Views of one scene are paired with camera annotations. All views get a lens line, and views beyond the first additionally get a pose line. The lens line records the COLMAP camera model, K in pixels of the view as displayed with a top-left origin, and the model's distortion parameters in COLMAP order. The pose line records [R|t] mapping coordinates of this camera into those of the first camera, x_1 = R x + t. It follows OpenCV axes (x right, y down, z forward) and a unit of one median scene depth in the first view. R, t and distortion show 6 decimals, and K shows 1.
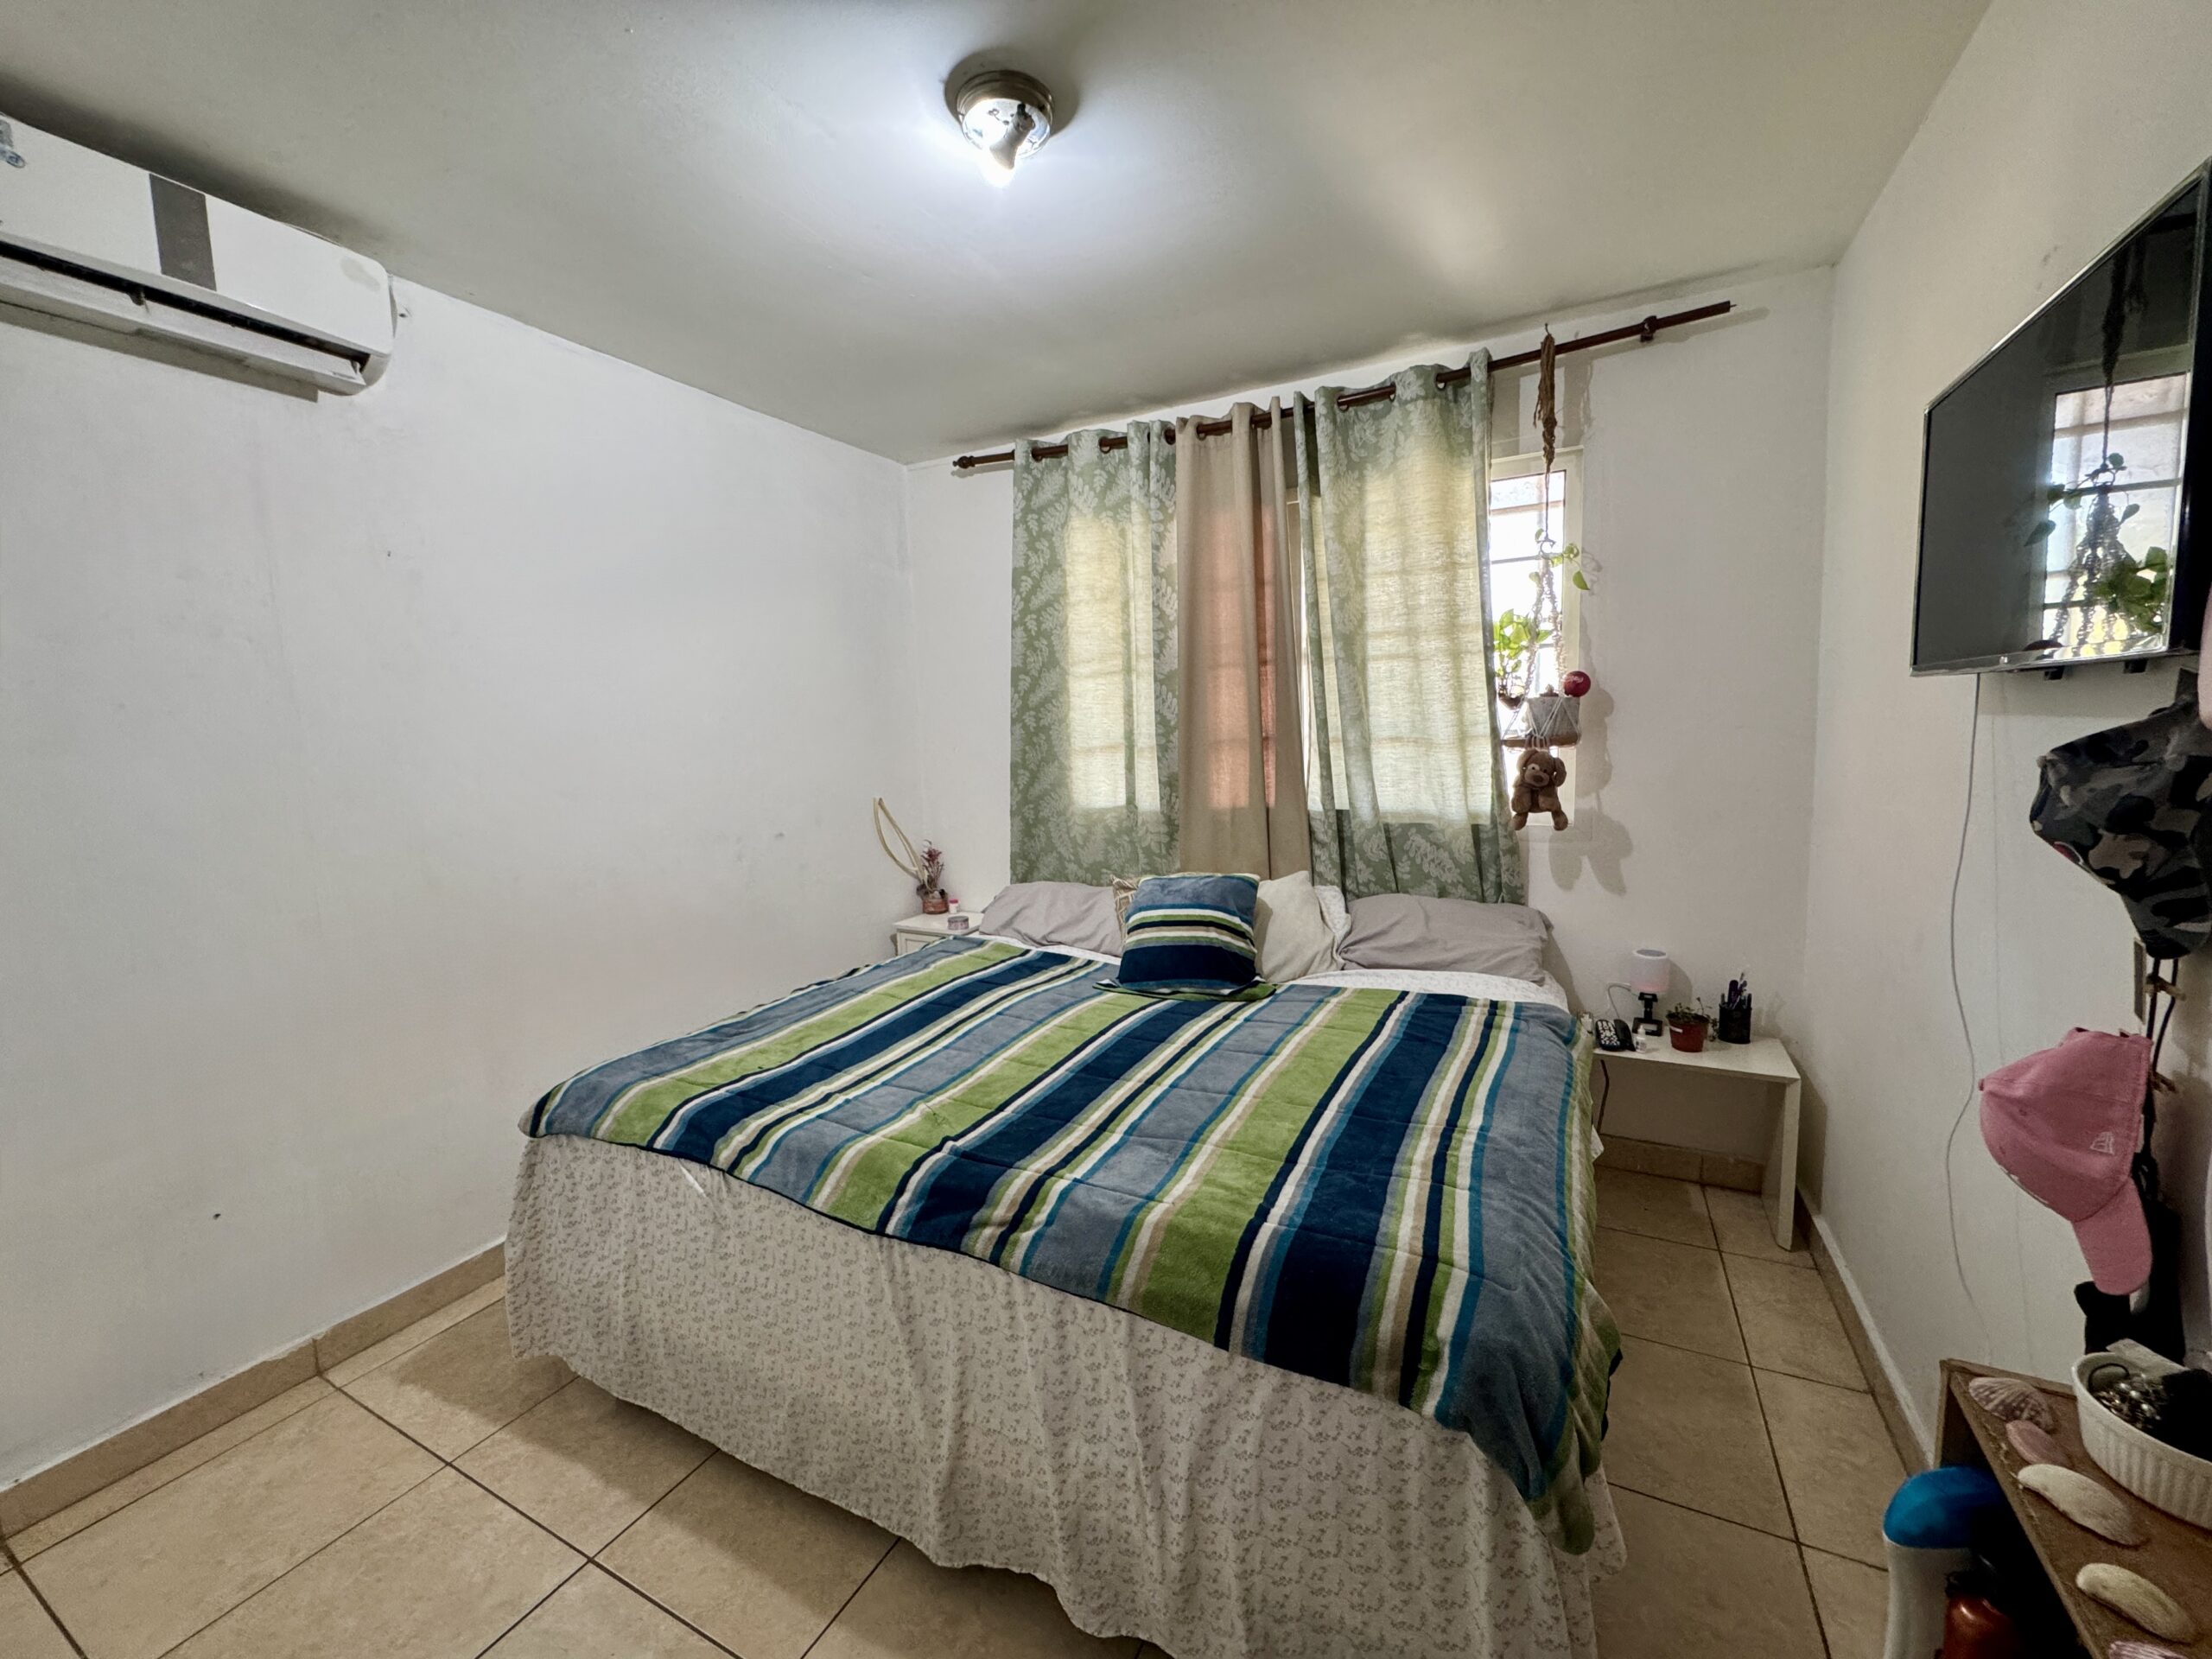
lens RADIAL K [[883.7, 0, 1114.9], [0, 883.7, 828.3], [0, 0, 1]] dist [-0.003199, 0.000377]
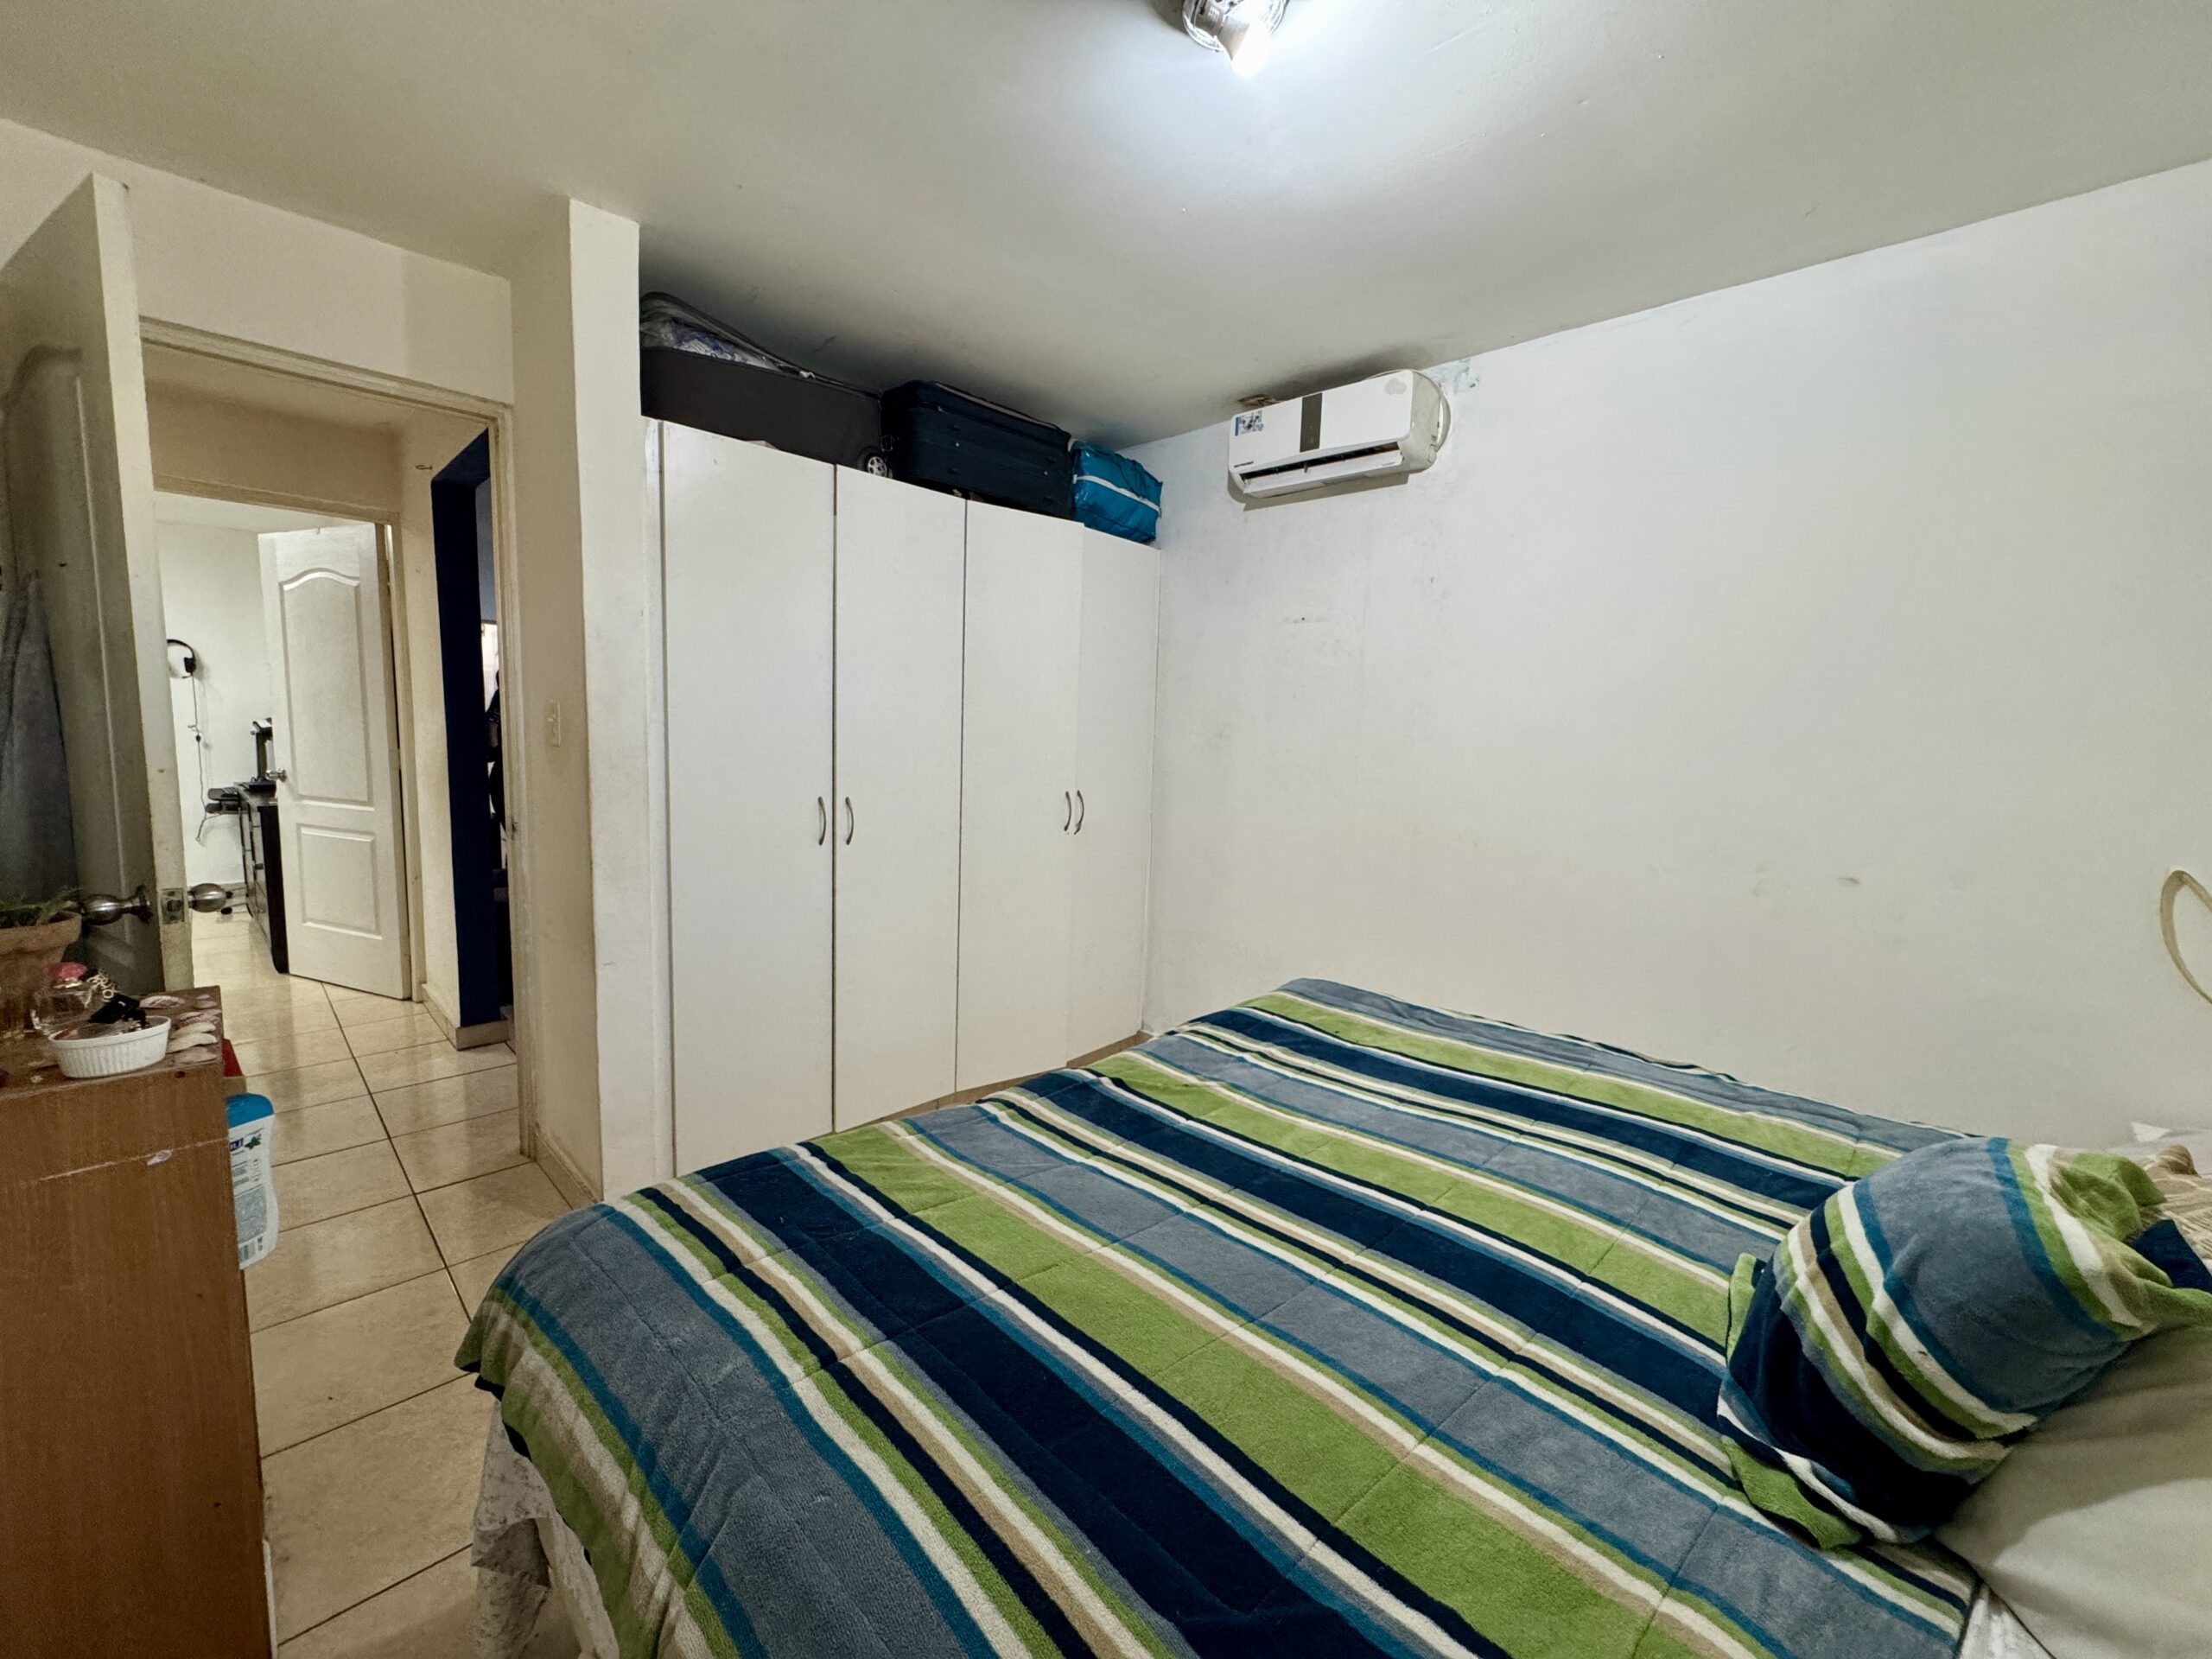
lens RADIAL K [[883.7, 0, 1115.7], [0, 883.7, 827.0], [0, 0, 1]] dist [-0.003199, 0.000377]
pose [[-0.292552, 0.116418, -0.949137, 0.592757], [-0.136977, 0.977224, 0.162083, -0.092034], [0.946388, 0.177428, -0.269942, 0.921898]]
